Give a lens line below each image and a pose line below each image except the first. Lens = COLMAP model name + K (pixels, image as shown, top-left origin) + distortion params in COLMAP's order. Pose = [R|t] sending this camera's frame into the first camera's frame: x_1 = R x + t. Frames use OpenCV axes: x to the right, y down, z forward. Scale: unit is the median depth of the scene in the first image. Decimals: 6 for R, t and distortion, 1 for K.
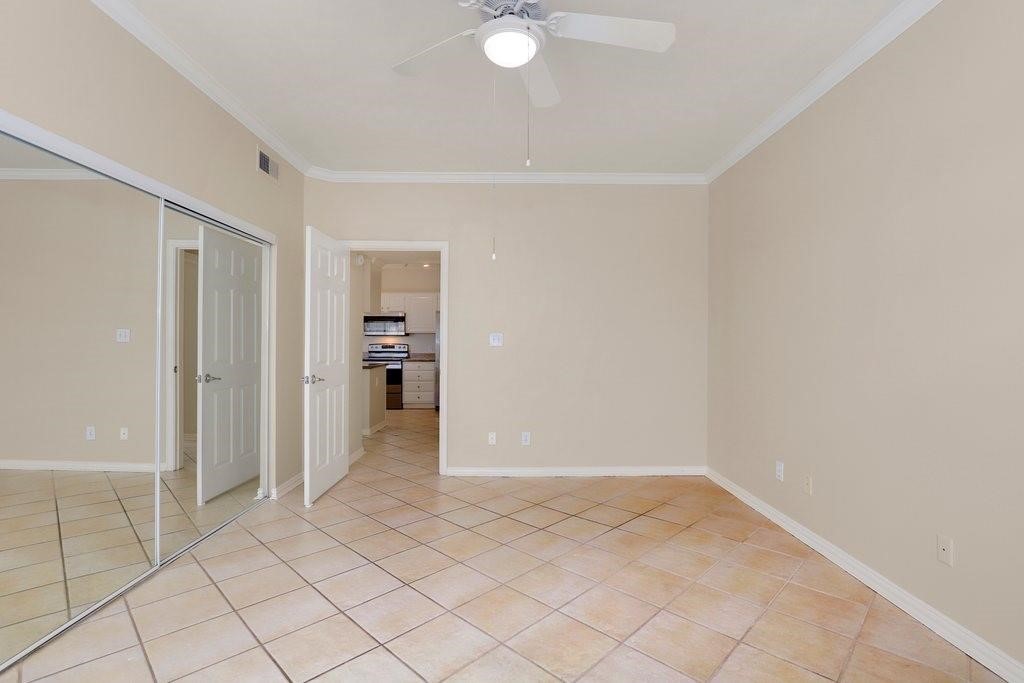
lens RADIAL K [[468.6, 0, 526.9], [0, 468.6, 342.5], [0, 0, 1]] dist [-0.002378, -0.000190]
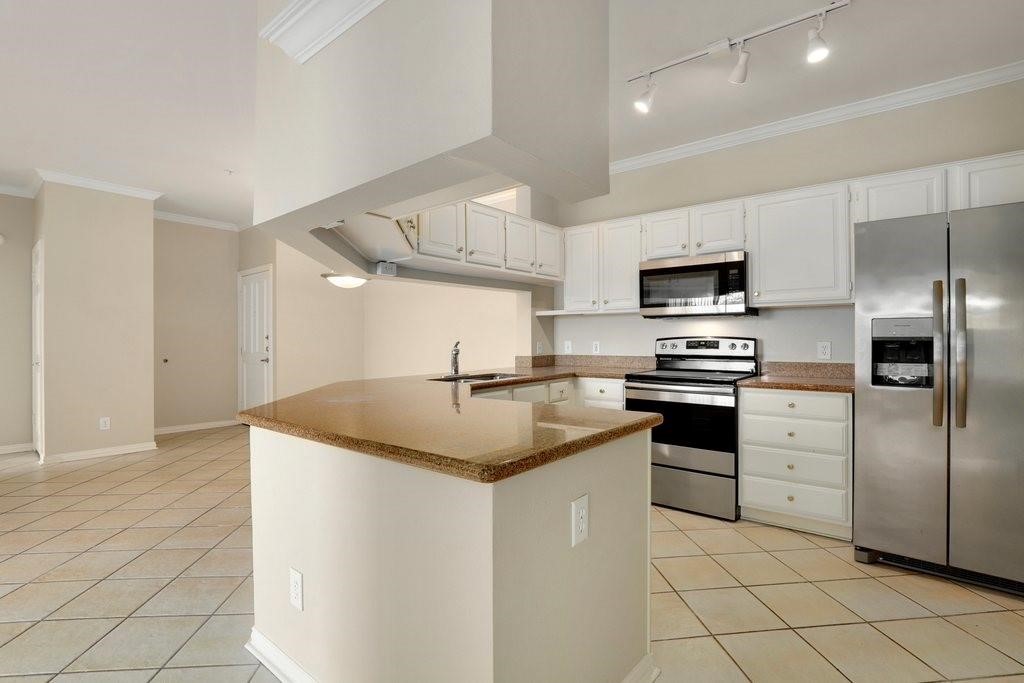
lens RADIAL K [[488.6, 0, 519.1], [0, 488.6, 342.2], [0, 0, 1]] dist [-0.001427, -0.000580]
pose [[0.757825, -0.006277, -0.652428, -0.146225], [0.010335, 0.999944, 0.002385, 0.004714], [0.652377, -0.008550, 0.757847, 0.596159]]
